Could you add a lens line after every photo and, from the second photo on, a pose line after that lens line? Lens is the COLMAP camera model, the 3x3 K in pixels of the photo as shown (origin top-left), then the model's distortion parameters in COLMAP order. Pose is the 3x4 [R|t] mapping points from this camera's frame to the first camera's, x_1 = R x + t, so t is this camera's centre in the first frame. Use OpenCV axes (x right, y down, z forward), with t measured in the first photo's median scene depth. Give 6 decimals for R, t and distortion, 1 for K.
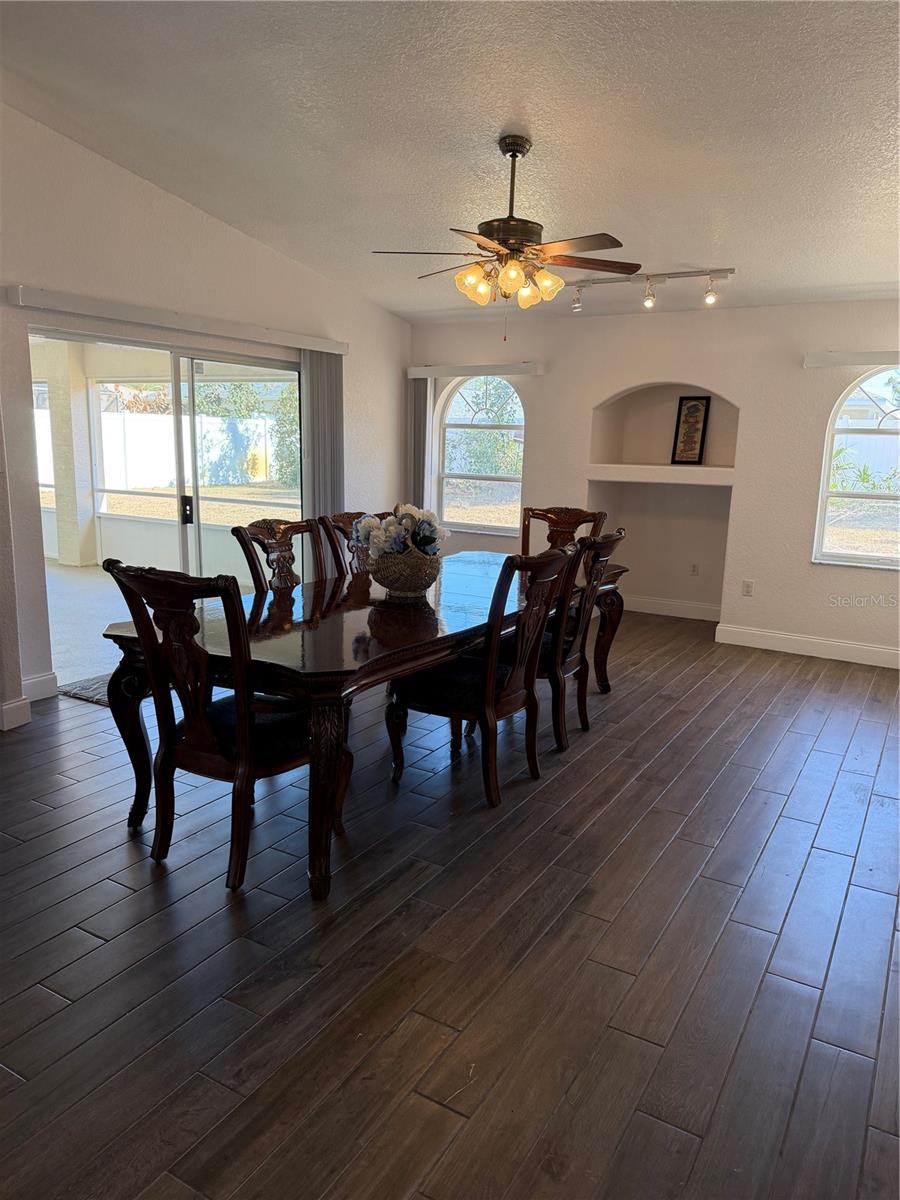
lens RADIAL K [[839.9, 0, 450.0], [0, 839.9, 600.0], [0, 0, 1]] dist [0.074214, -0.059643]
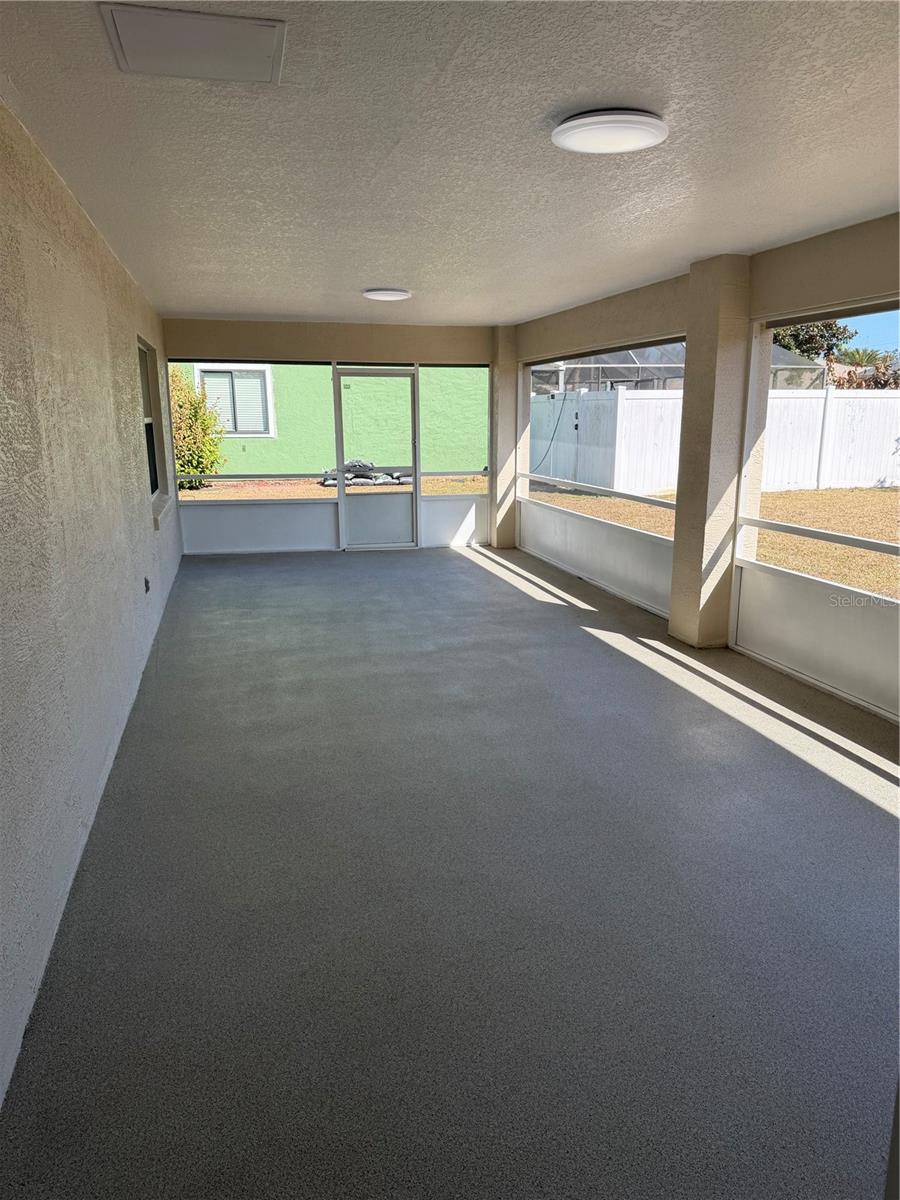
lens RADIAL K [[846.2, 0, 462.3], [0, 846.2, 599.4], [0, 0, 1]] dist [0.072566, -0.061189]
pose [[0.722888, 0.124842, -0.679594, -0.143528], [-0.112403, 0.991688, 0.062611, -0.086678], [0.681761, 0.031127, 0.730912, 0.433478]]
